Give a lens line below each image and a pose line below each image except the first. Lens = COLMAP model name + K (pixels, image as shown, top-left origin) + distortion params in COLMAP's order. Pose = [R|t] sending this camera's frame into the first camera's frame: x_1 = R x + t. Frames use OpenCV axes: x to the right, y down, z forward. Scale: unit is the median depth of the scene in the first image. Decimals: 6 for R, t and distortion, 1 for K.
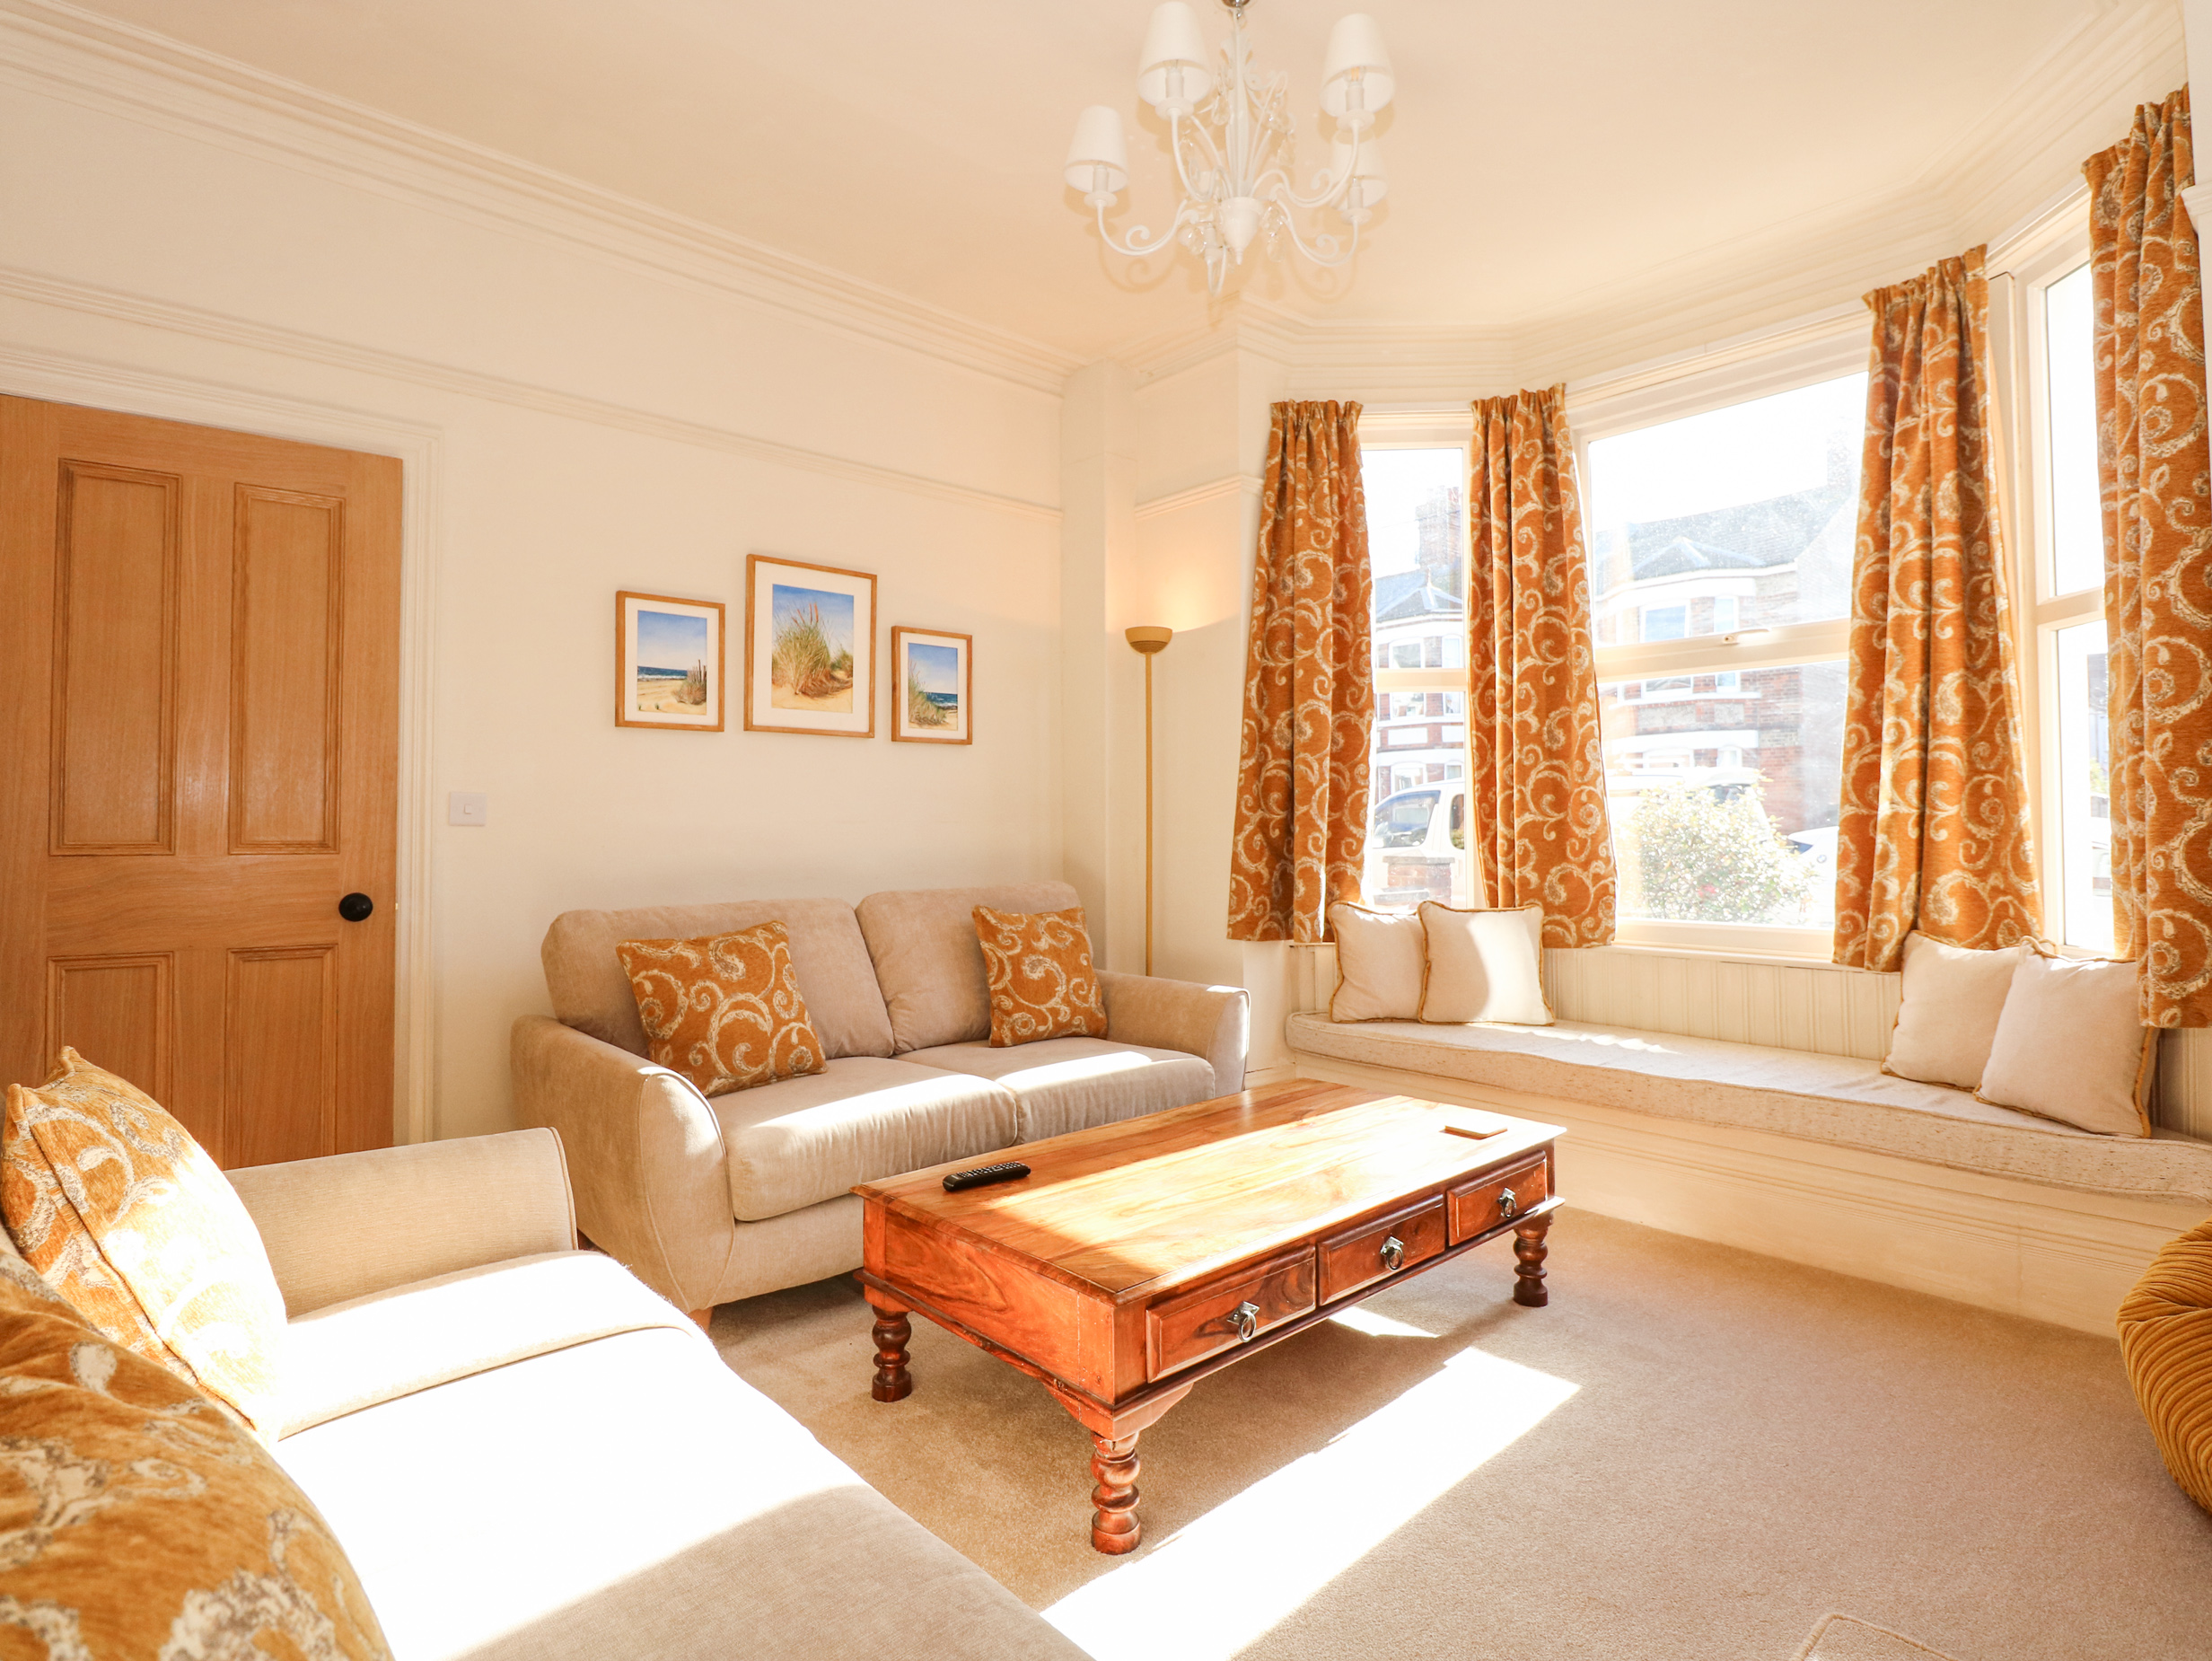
lens RADIAL K [[1146.9, 0, 1117.8], [0, 1146.9, 804.4], [0, 0, 1]] dist [0.000048, -0.014350]
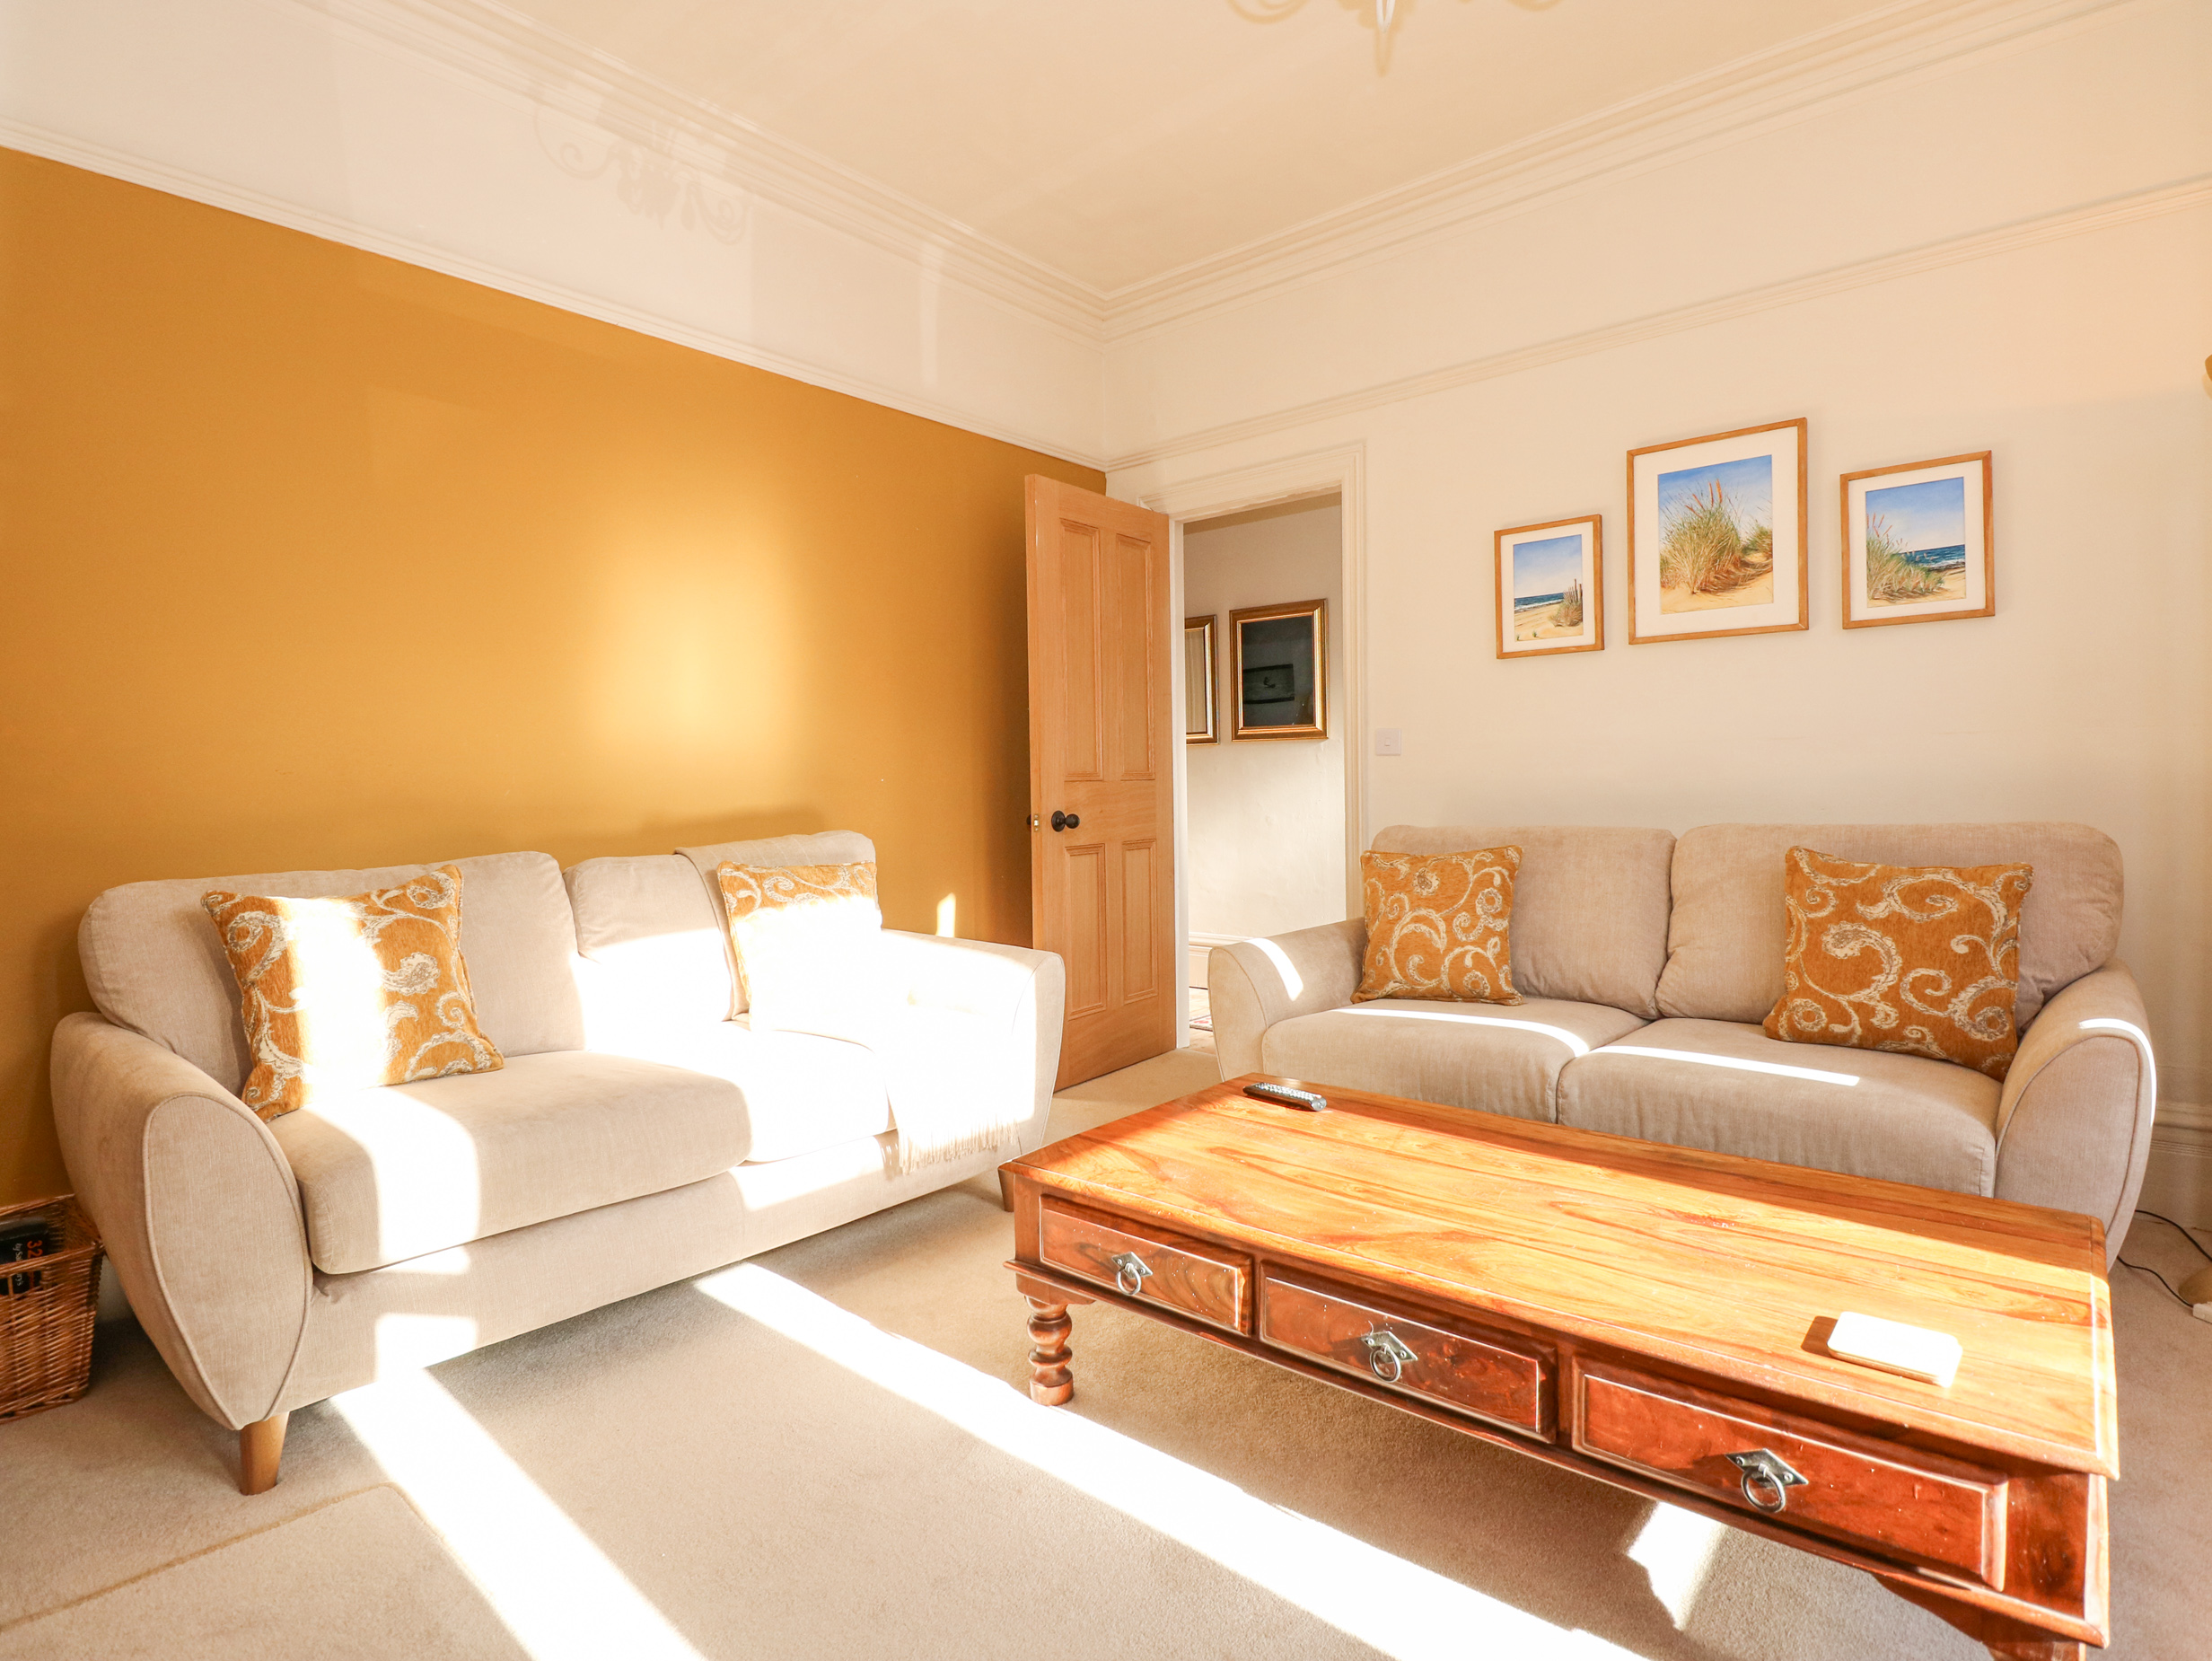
lens RADIAL K [[1146.9, 0, 1117.8], [0, 1146.9, 804.4], [0, 0, 1]] dist [0.000048, -0.014350]
pose [[0.132666, 0.018883, -0.990981, 0.561729], [0.037589, 0.999003, 0.024068, 0.027517], [0.990448, -0.040443, 0.131825, 0.486967]]
